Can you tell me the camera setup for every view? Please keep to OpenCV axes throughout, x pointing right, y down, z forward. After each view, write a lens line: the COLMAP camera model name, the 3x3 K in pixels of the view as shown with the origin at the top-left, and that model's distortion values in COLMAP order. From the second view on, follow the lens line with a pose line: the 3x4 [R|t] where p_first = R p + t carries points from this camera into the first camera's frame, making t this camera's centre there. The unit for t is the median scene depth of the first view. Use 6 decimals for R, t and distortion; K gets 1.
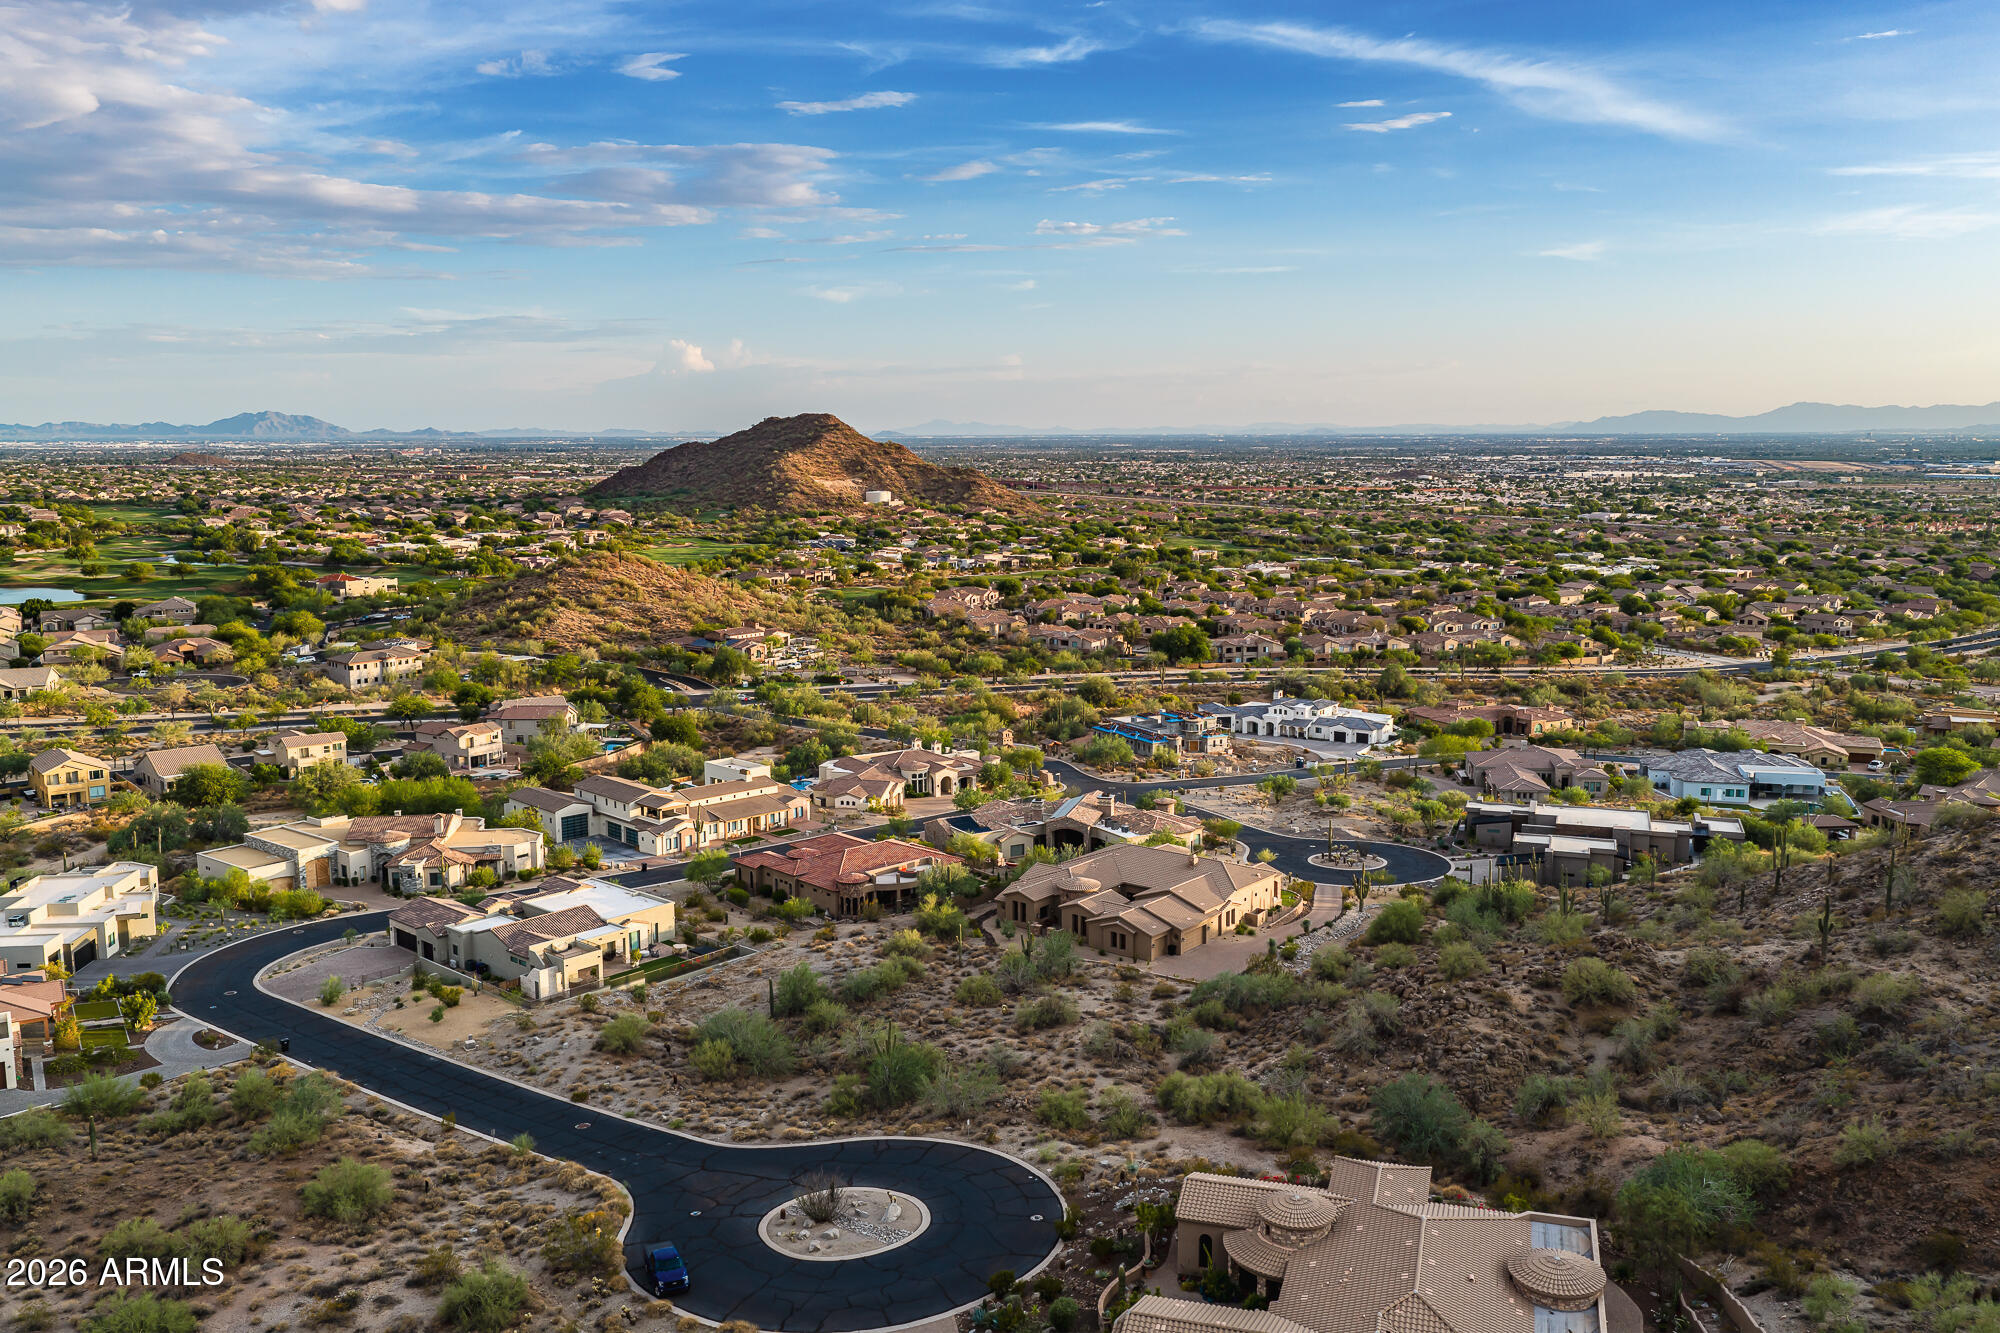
lens RADIAL K [[1653.3, 0, 1001.8], [0, 1653.3, 668.4], [0, 0, 1]] dist [0.037917, -0.089900]
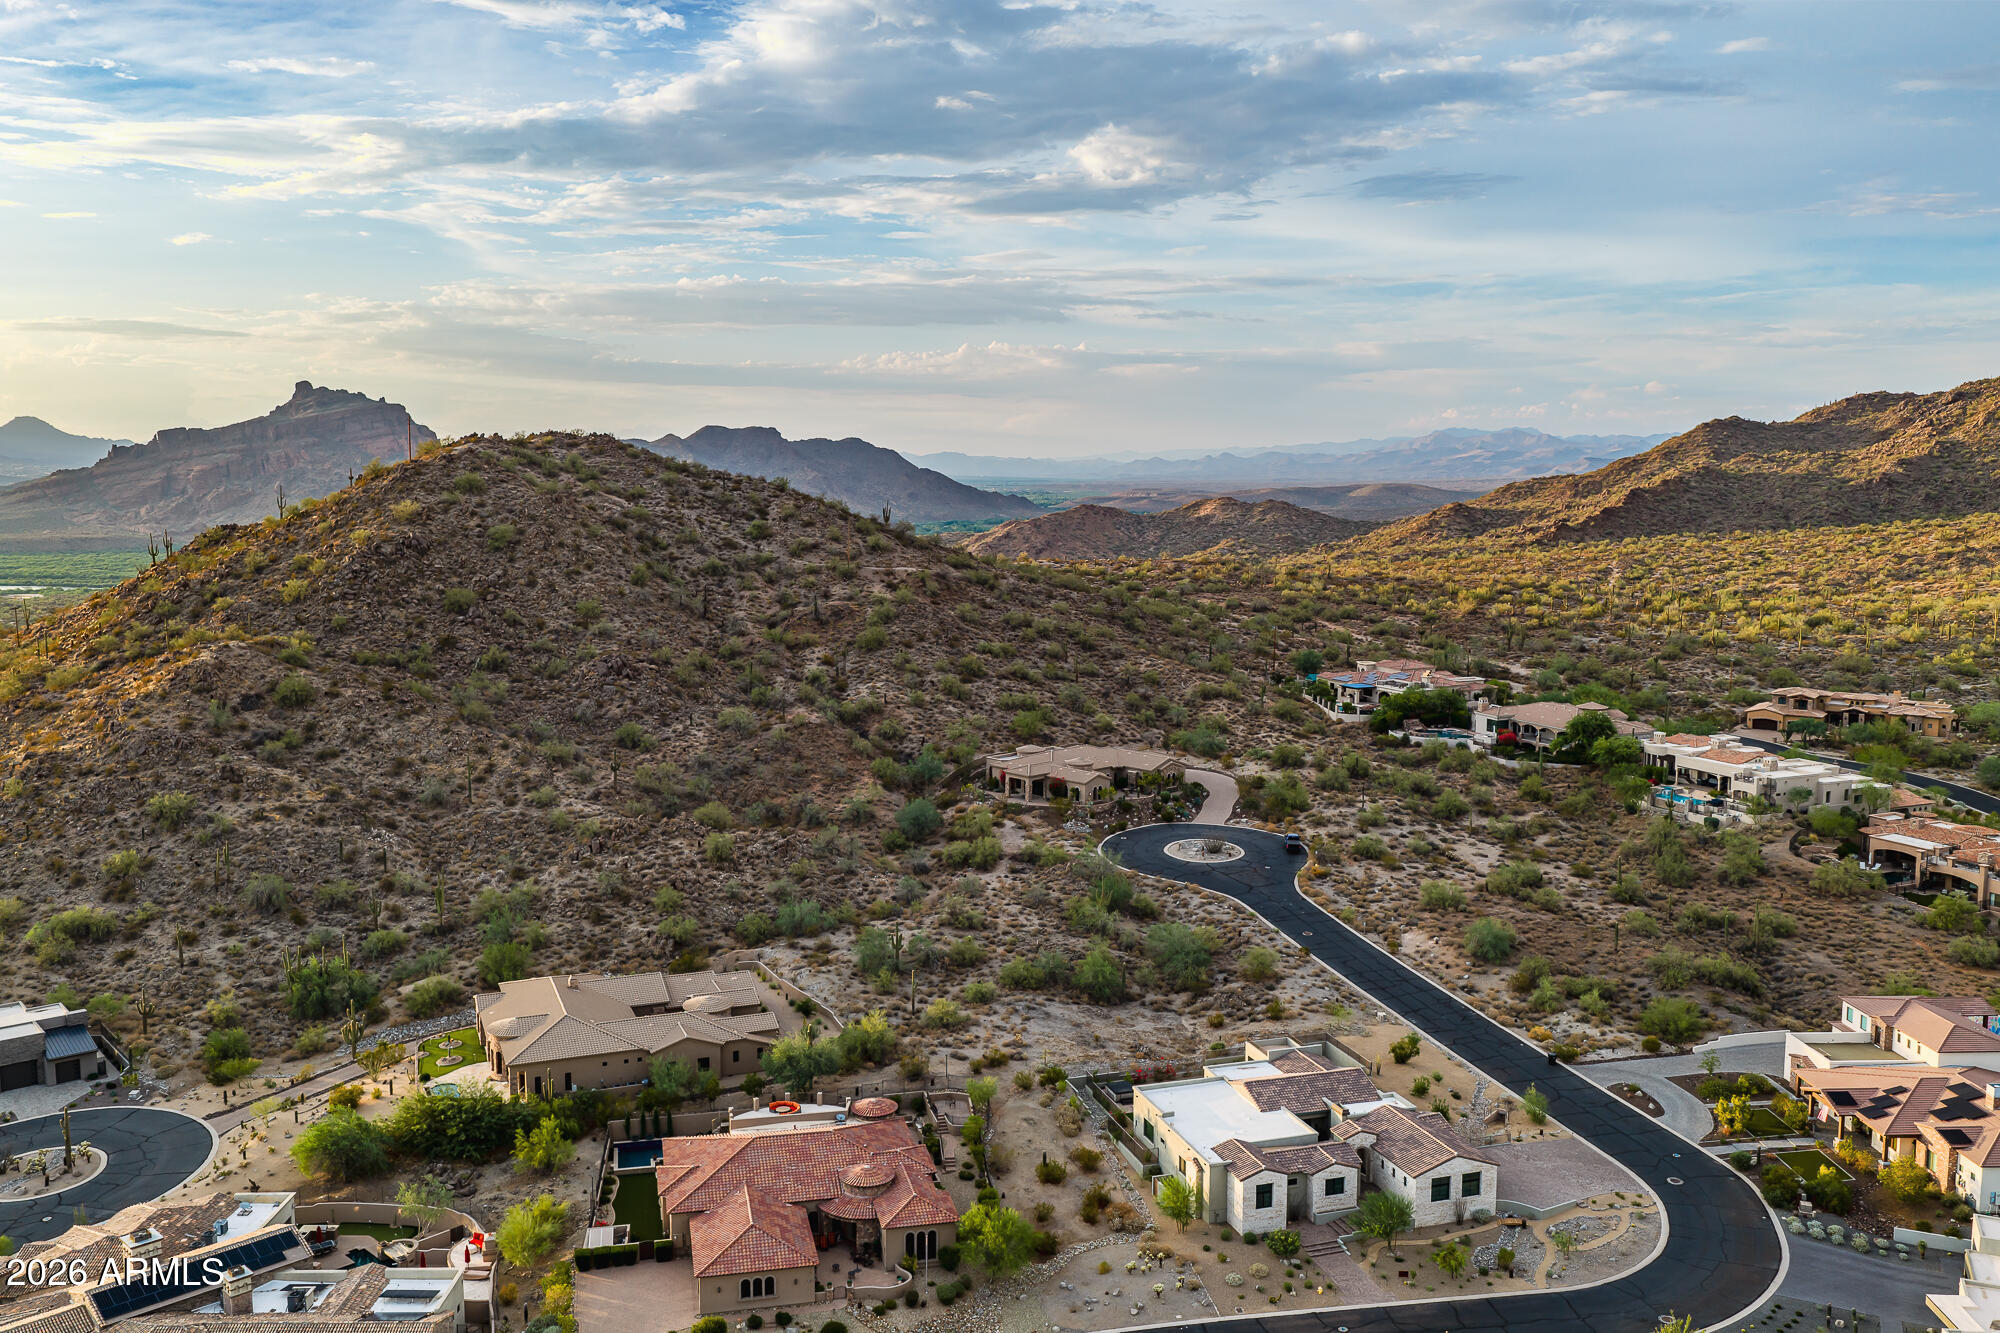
lens RADIAL K [[1663.7, 0, 1002.9], [0, 1663.7, 640.2], [0, 0, 1]] dist [0.016800, -0.034781]
pose [[-0.870442, -0.046432, 0.490076, -0.272859], [0.075851, 0.971002, 0.226719, -0.130492], [-0.486392, 0.234519, -0.841679, 0.862113]]
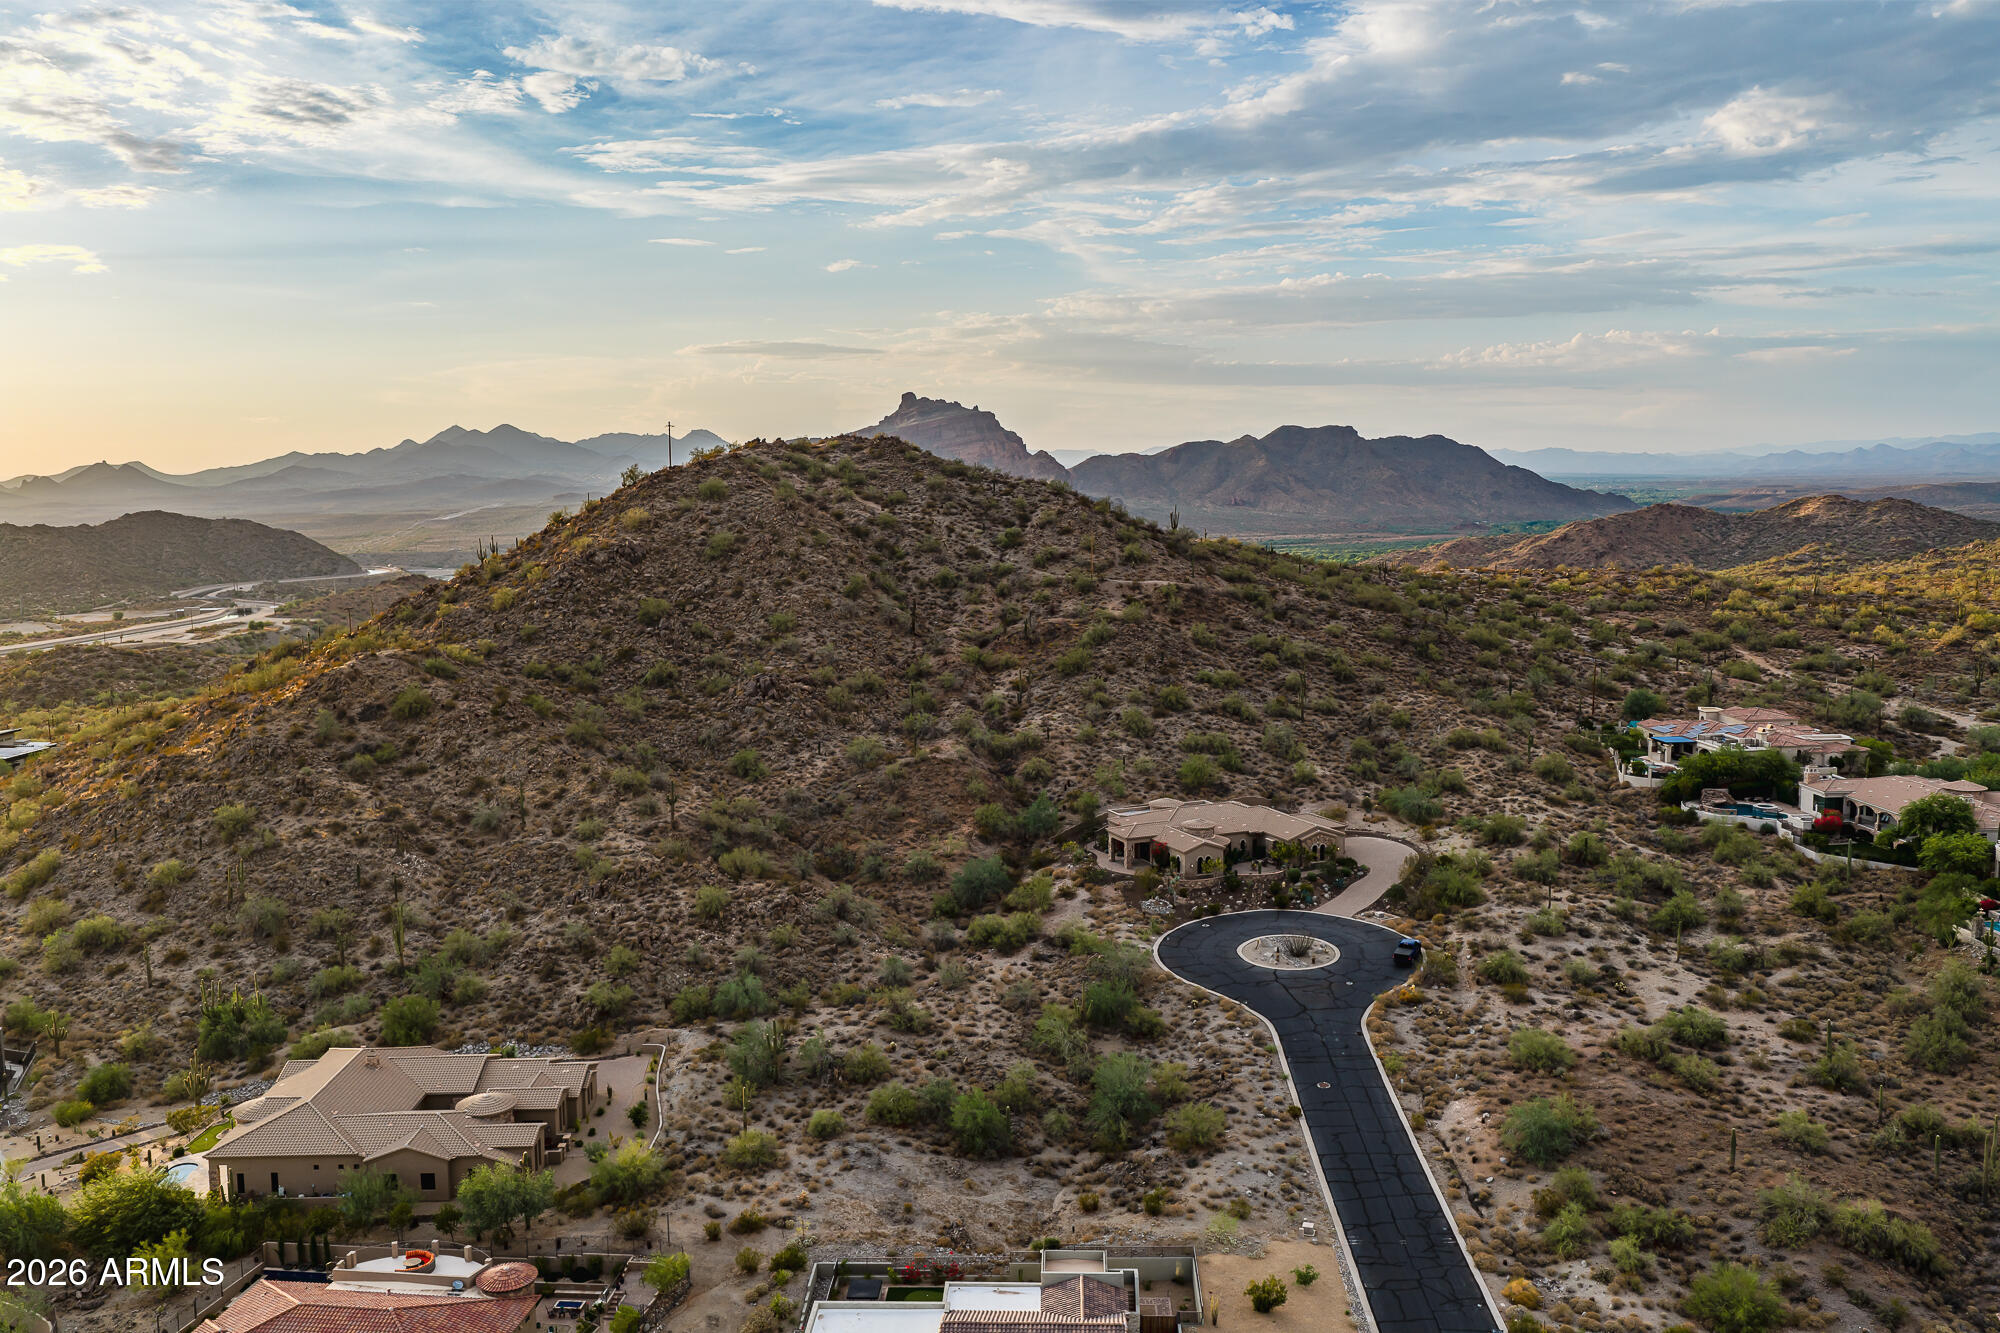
lens RADIAL K [[1660.9, 0, 999.7], [0, 1660.9, 654.9], [0, 0, 1]] dist [0.014559, -0.027850]
pose [[-0.646243, -0.072610, 0.759669, -0.351095], [0.125303, 0.971856, 0.199485, -0.100032], [-0.752774, 0.224105, -0.618958, 0.661884]]
